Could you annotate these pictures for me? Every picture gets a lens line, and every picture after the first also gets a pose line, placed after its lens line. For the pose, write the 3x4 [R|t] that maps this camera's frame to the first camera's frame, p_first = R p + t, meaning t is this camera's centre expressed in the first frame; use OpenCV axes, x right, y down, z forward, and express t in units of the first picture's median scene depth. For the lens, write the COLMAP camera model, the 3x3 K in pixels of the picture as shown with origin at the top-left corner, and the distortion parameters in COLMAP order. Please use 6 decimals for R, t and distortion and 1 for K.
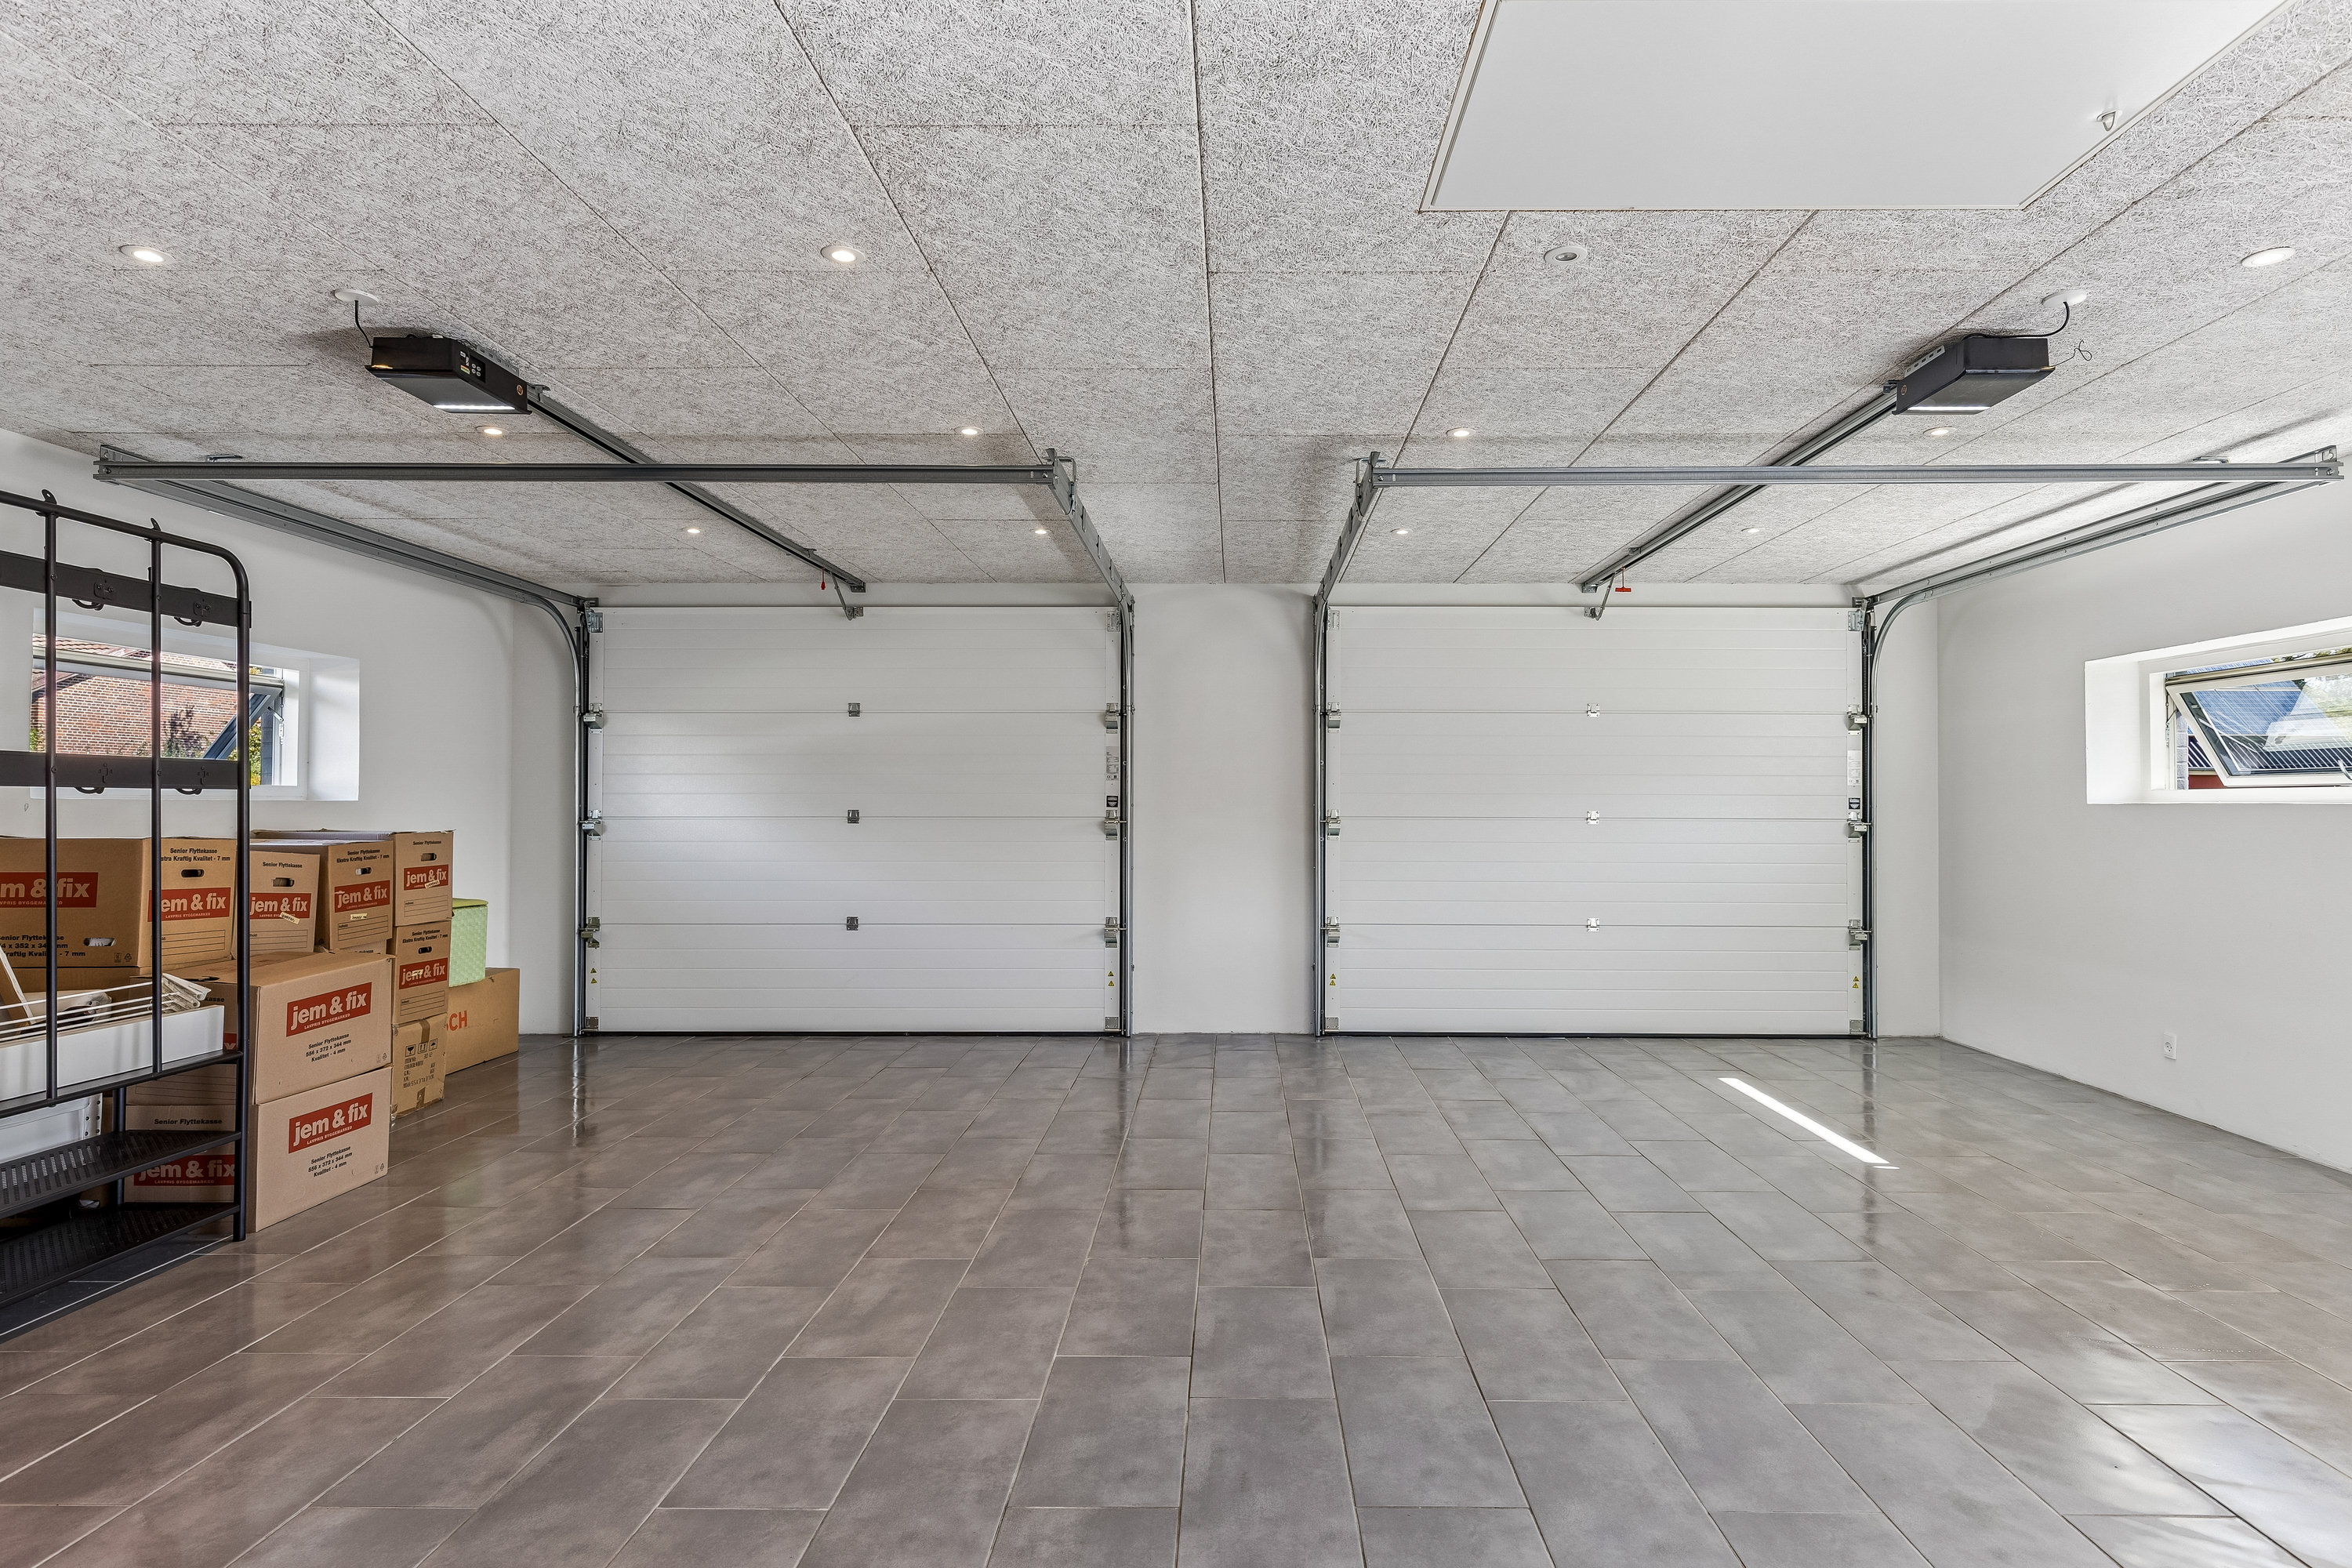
lens RADIAL K [[1329.9, 0, 1174.3], [0, 1329.9, 803.7], [0, 0, 1]] dist [0.006958, 0.000420]
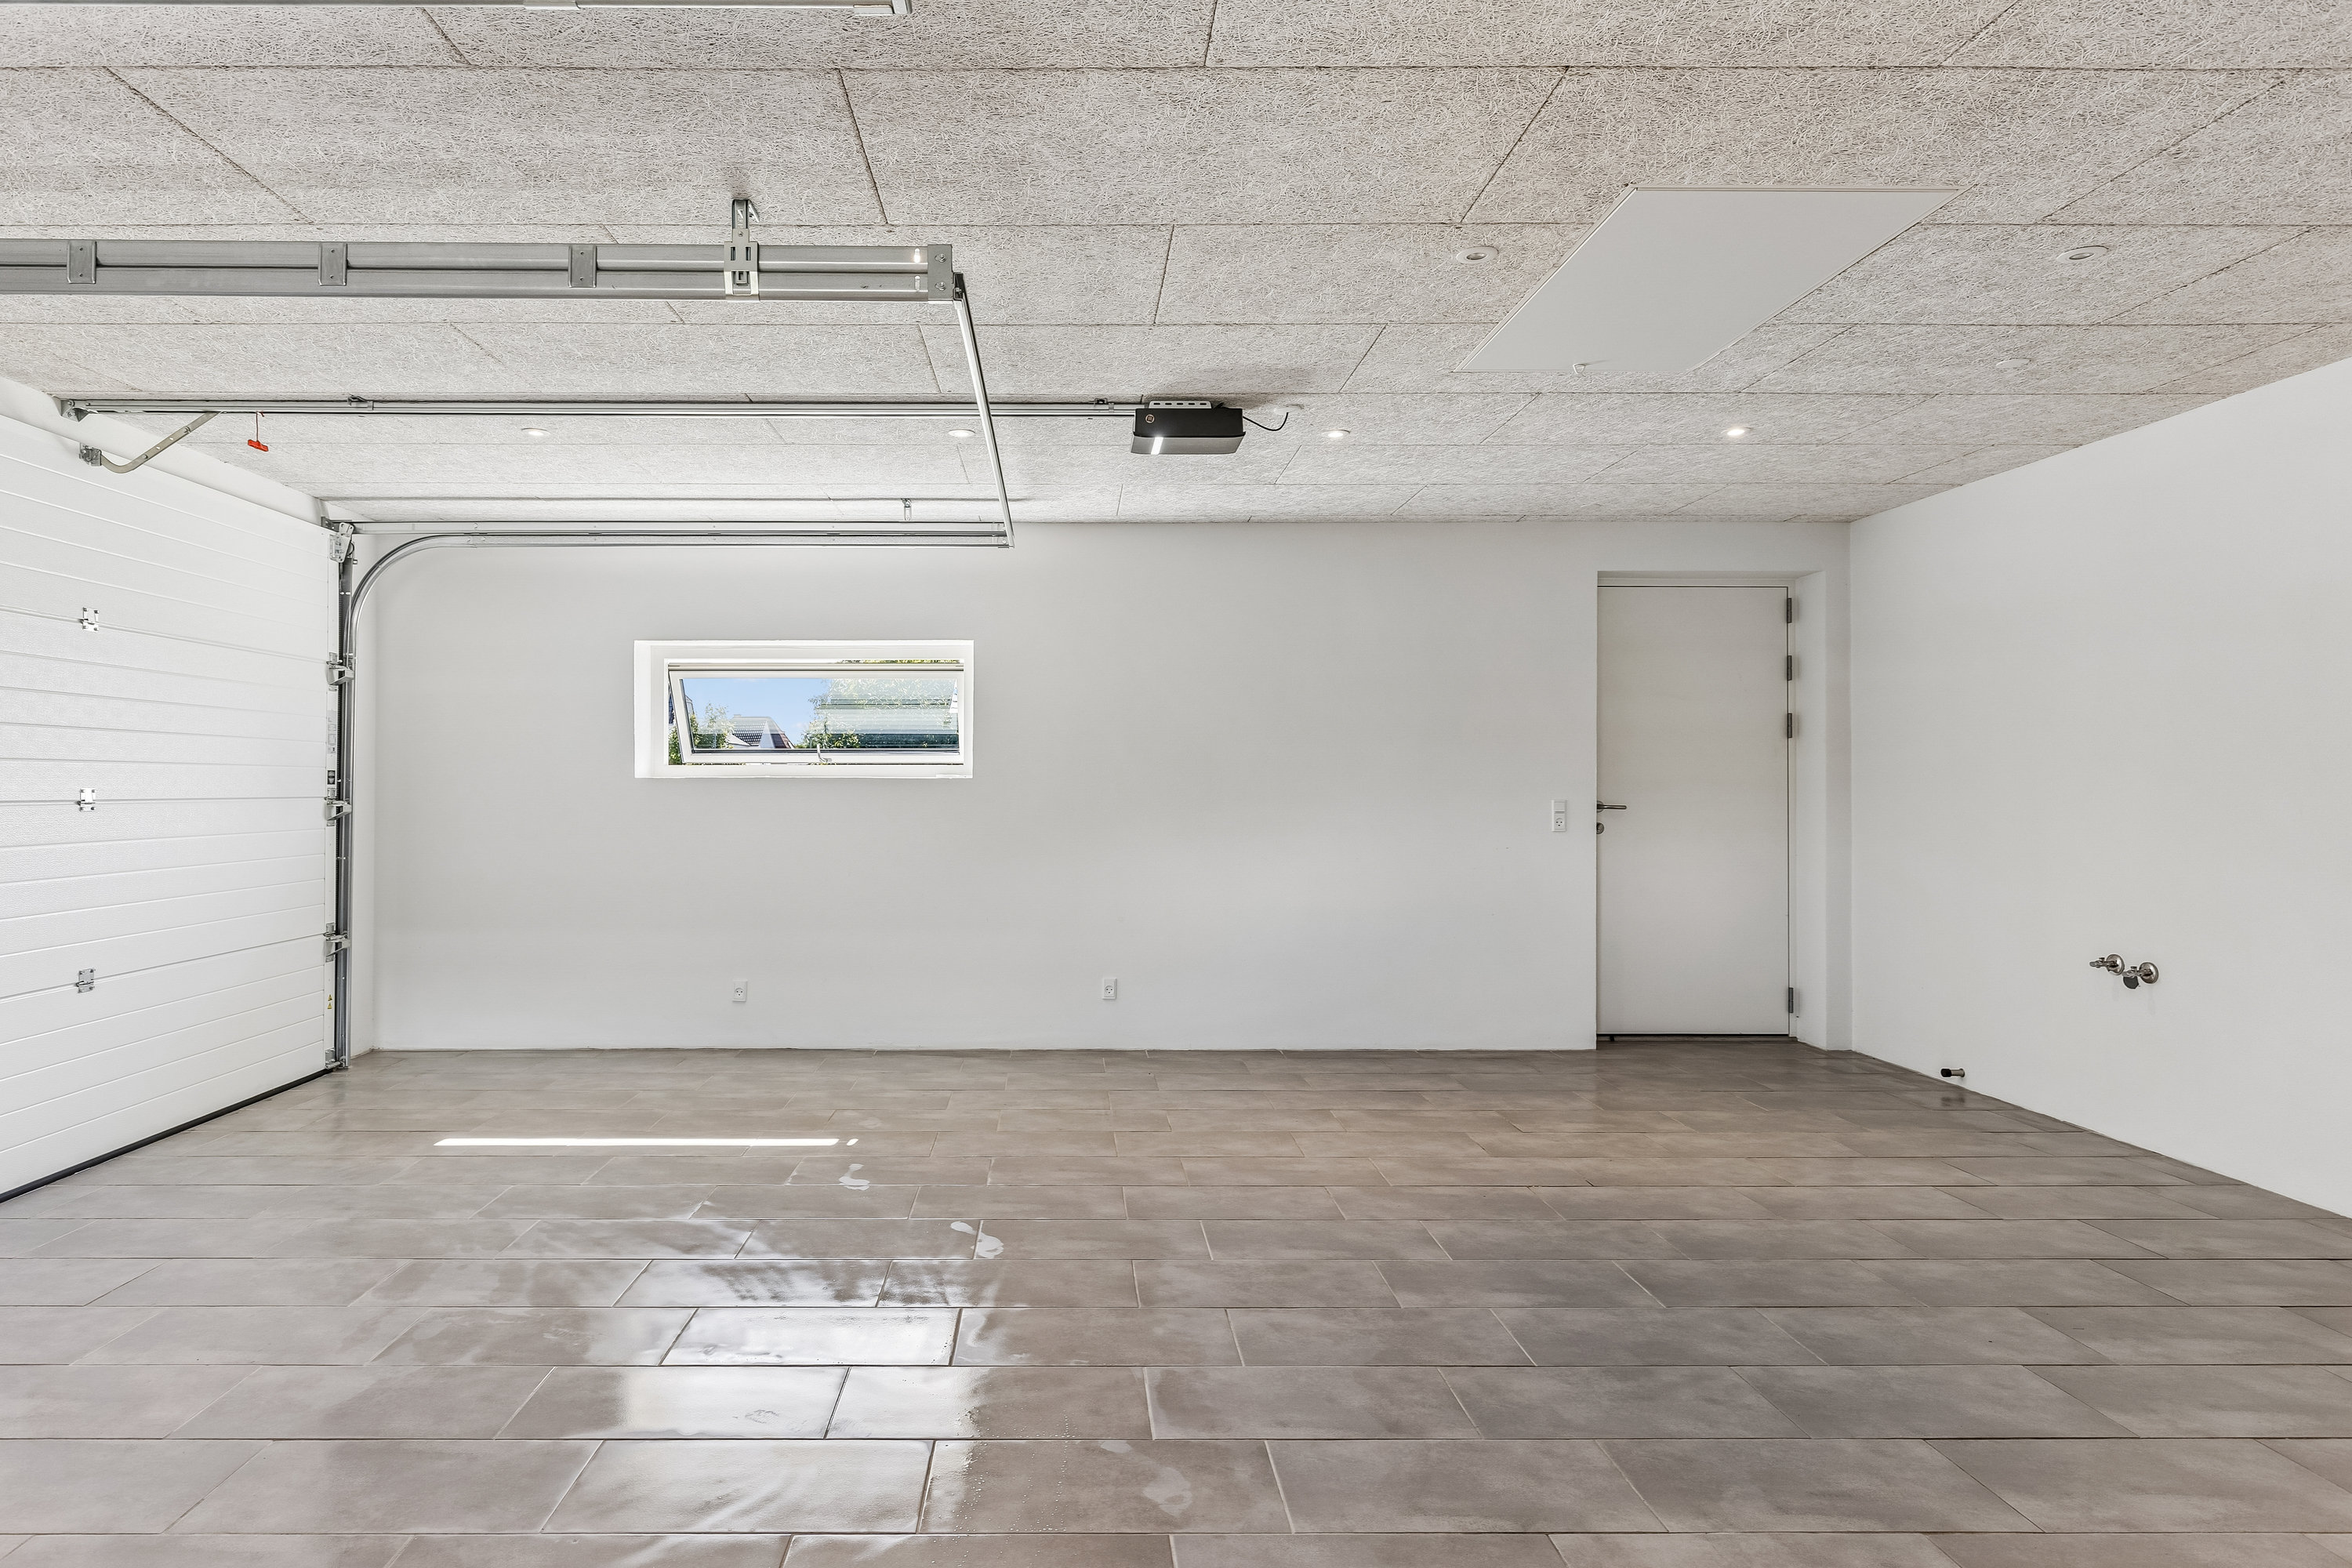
lens RADIAL K [[1295.9, 0, 1176.0], [0, 1295.9, 784.0], [0, 0, 1]] dist [0.000805, 0.000332]
pose [[-0.074638, -0.002159, 0.997208, -0.560881], [-0.001304, 0.999997, 0.002067, 0.003101], [-0.997210, -0.001146, -0.074641, 1.038901]]
